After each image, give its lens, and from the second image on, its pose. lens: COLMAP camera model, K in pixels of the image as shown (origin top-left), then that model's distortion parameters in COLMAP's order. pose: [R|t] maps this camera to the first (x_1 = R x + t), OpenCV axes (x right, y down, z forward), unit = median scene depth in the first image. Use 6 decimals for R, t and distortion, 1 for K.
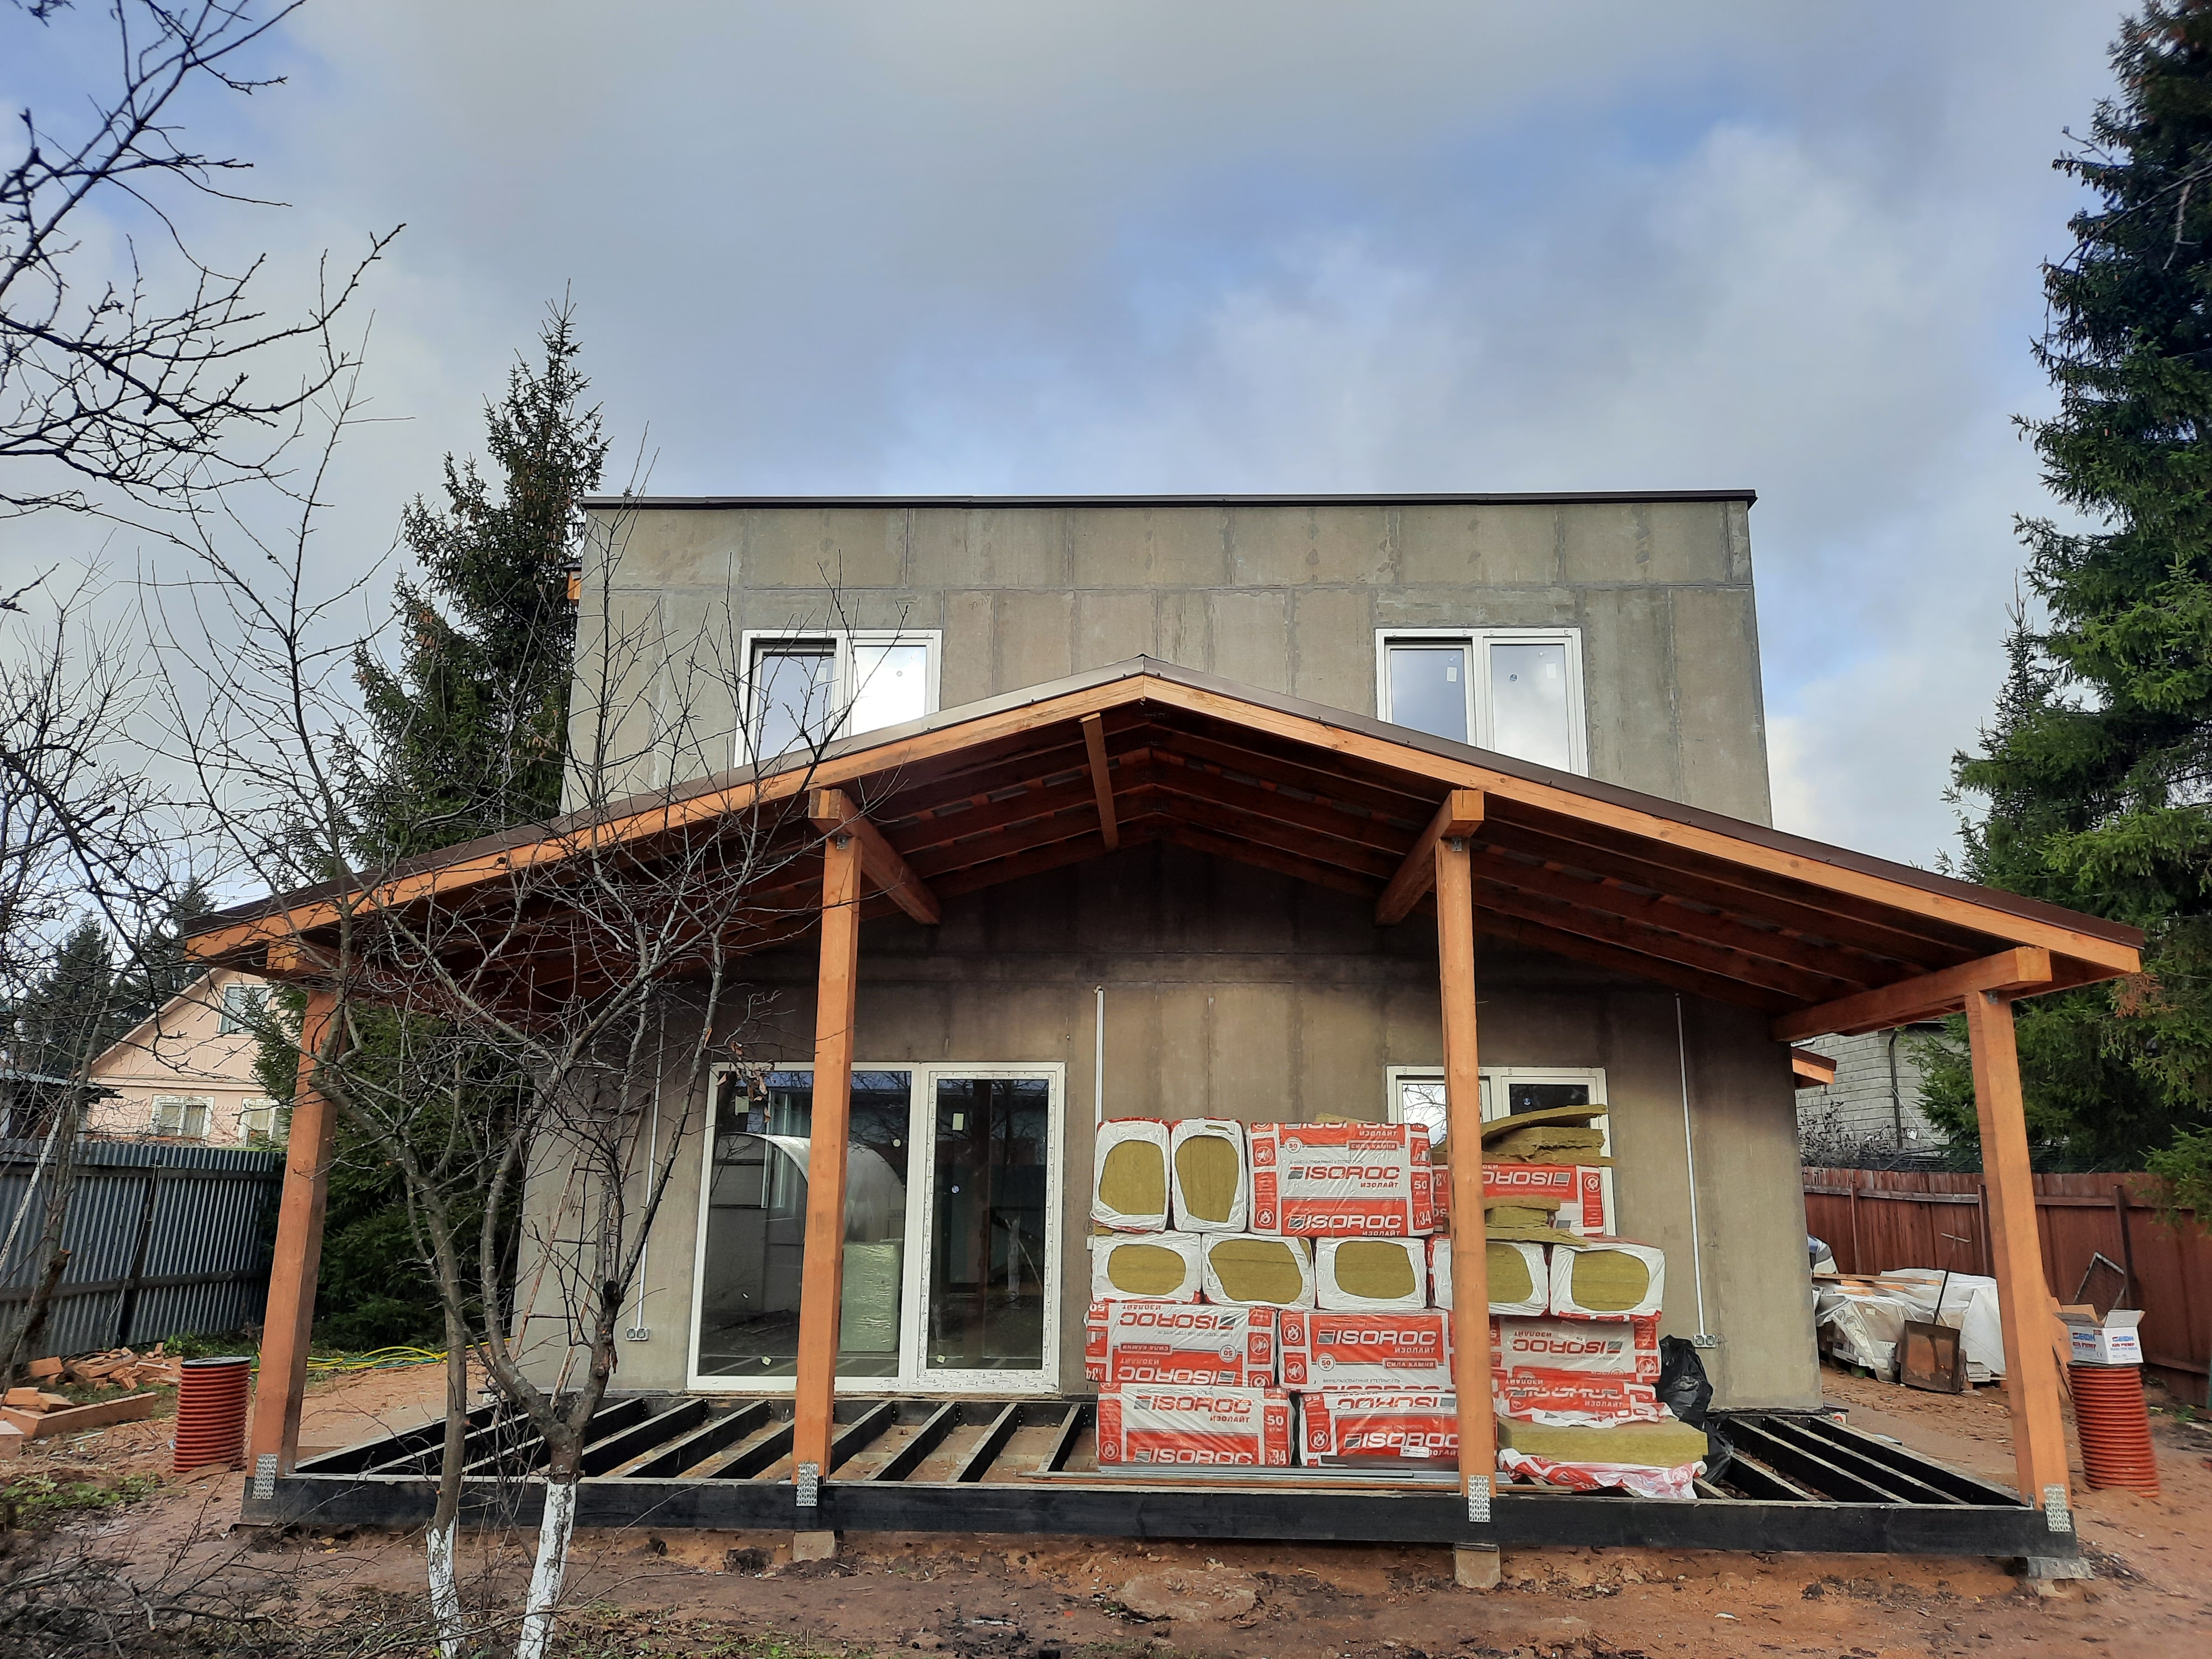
lens RADIAL K [[1609.2, 0, 1132.4], [0, 1609.2, 824.7], [0, 0, 1]] dist [0.056940, -0.055277]
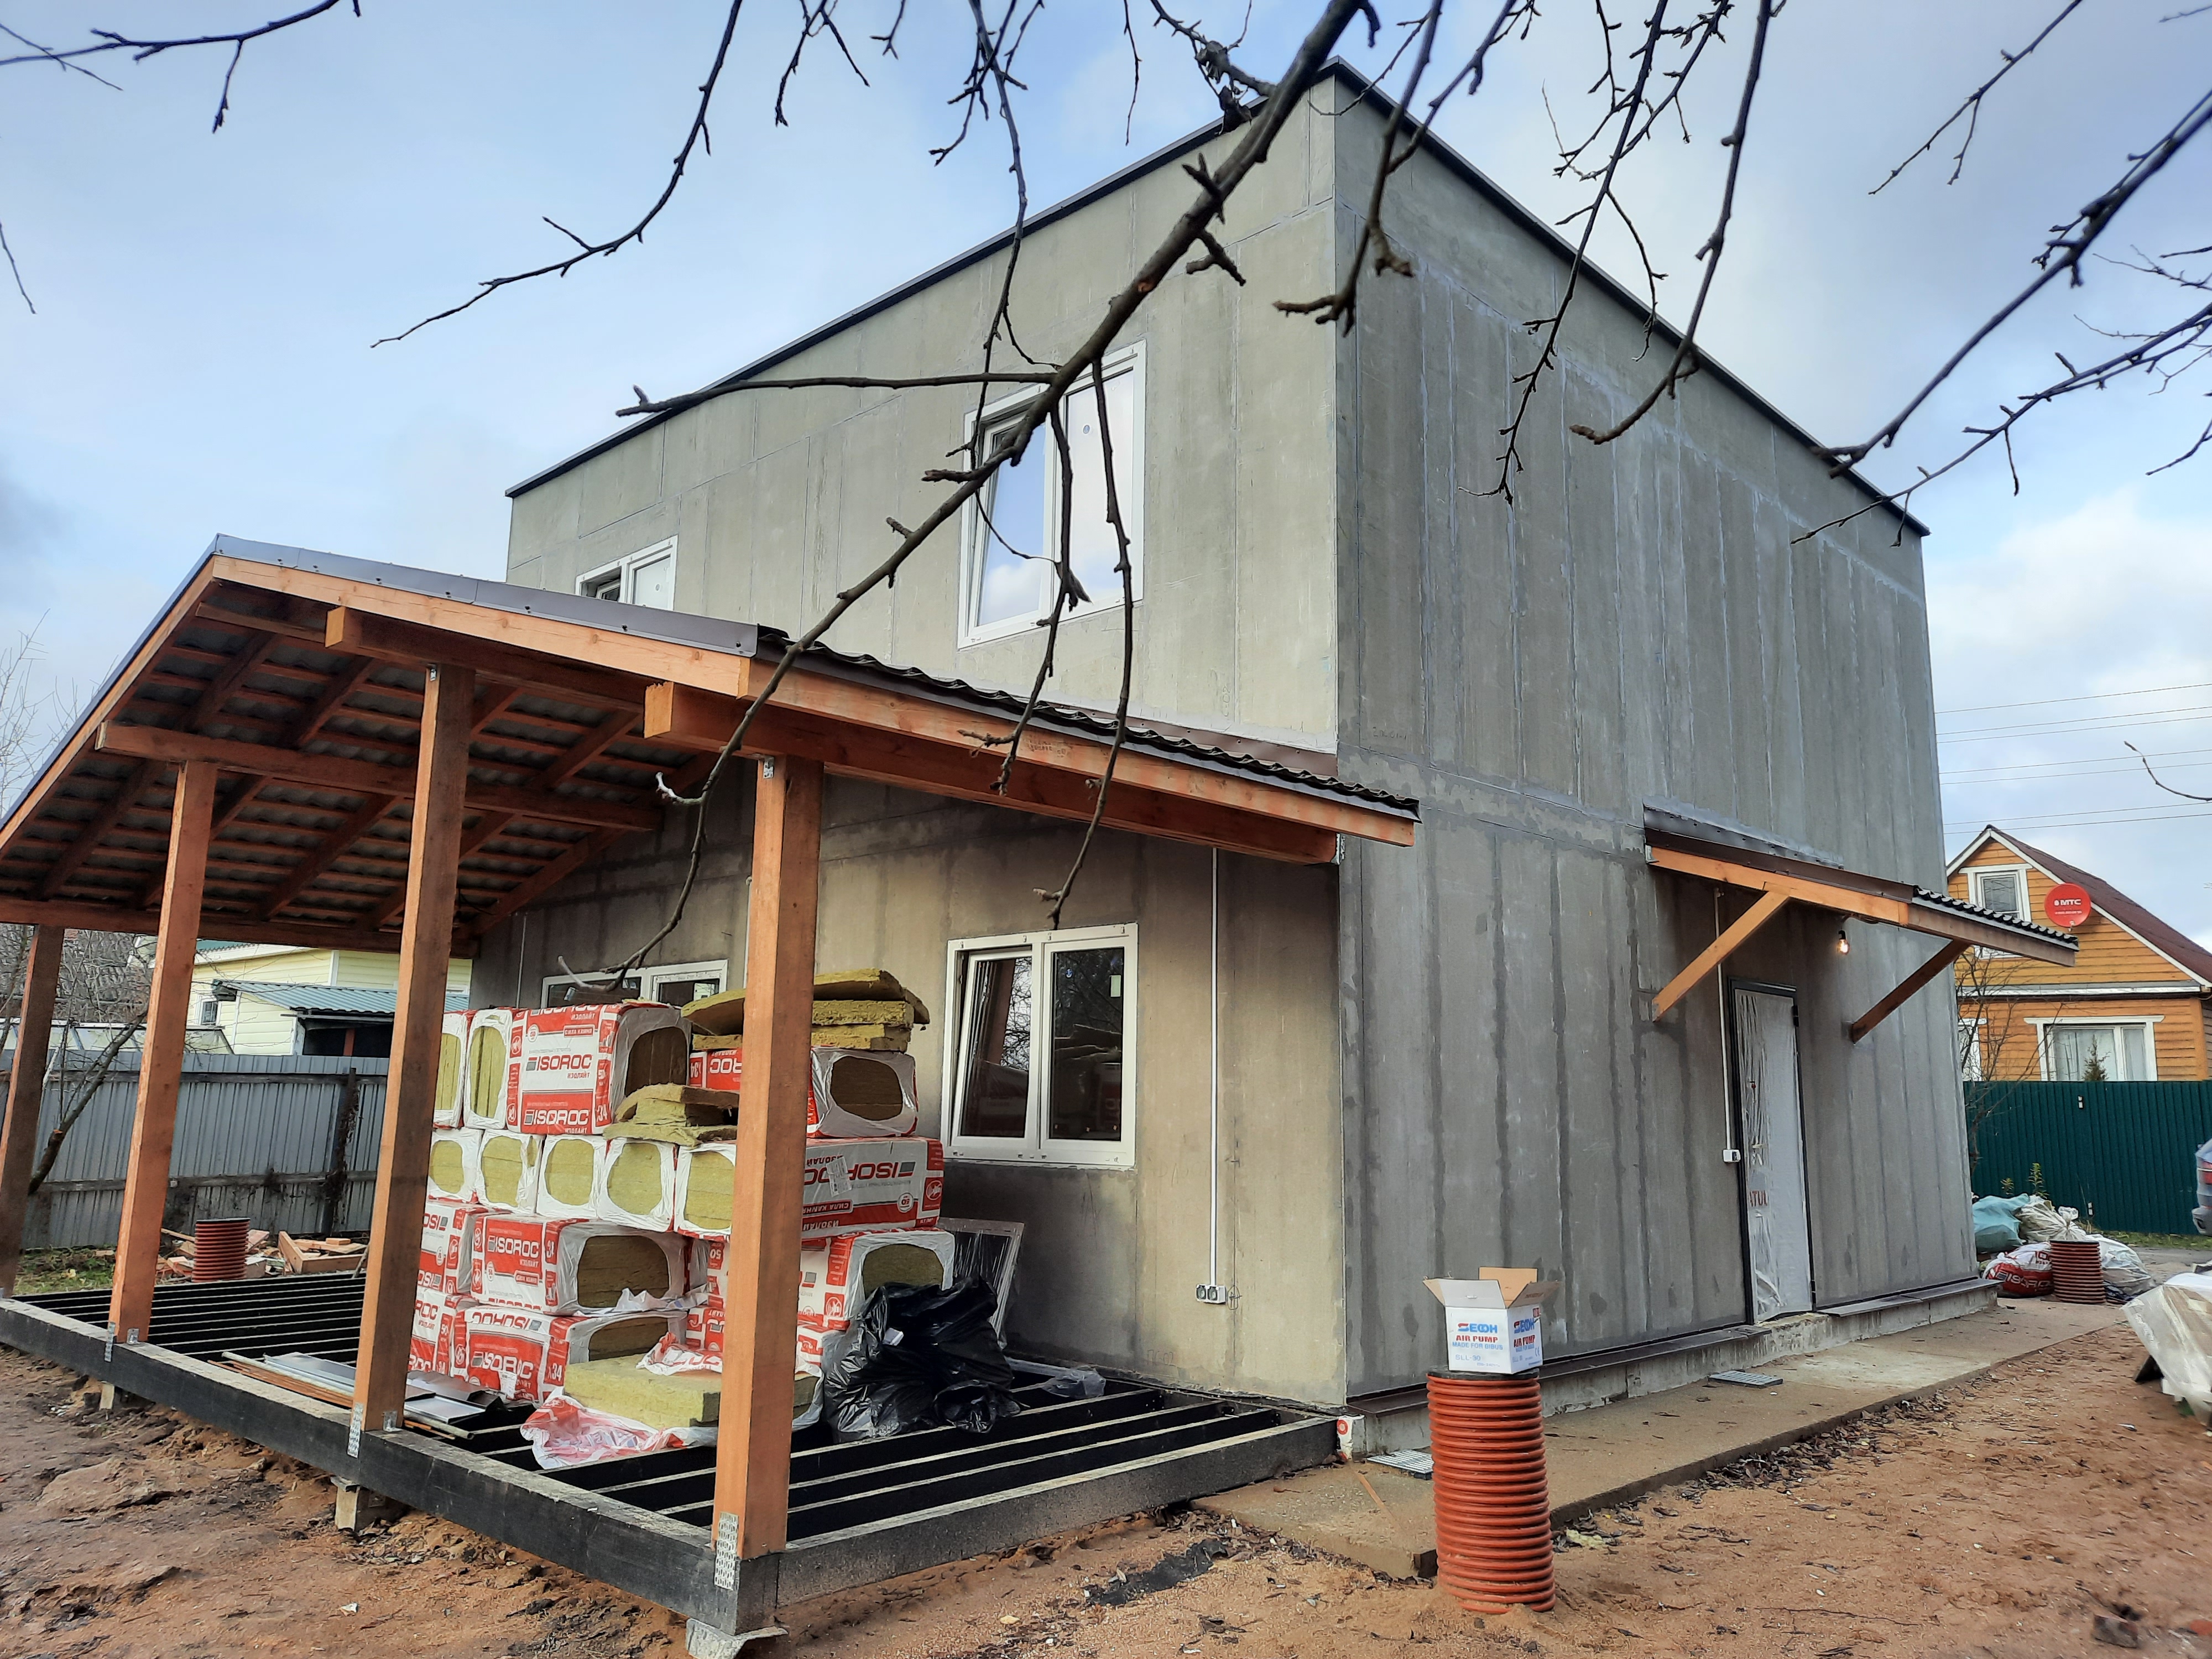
lens RADIAL K [[1609.2, 0, 1132.4], [0, 1609.2, 824.7], [0, 0, 1]] dist [0.056940, -0.055277]
pose [[0.756208, -0.111301, -0.644795, 0.796467], [0.134303, 0.990848, -0.013526, 0.118837], [0.640400, -0.076370, 0.764236, 0.451398]]
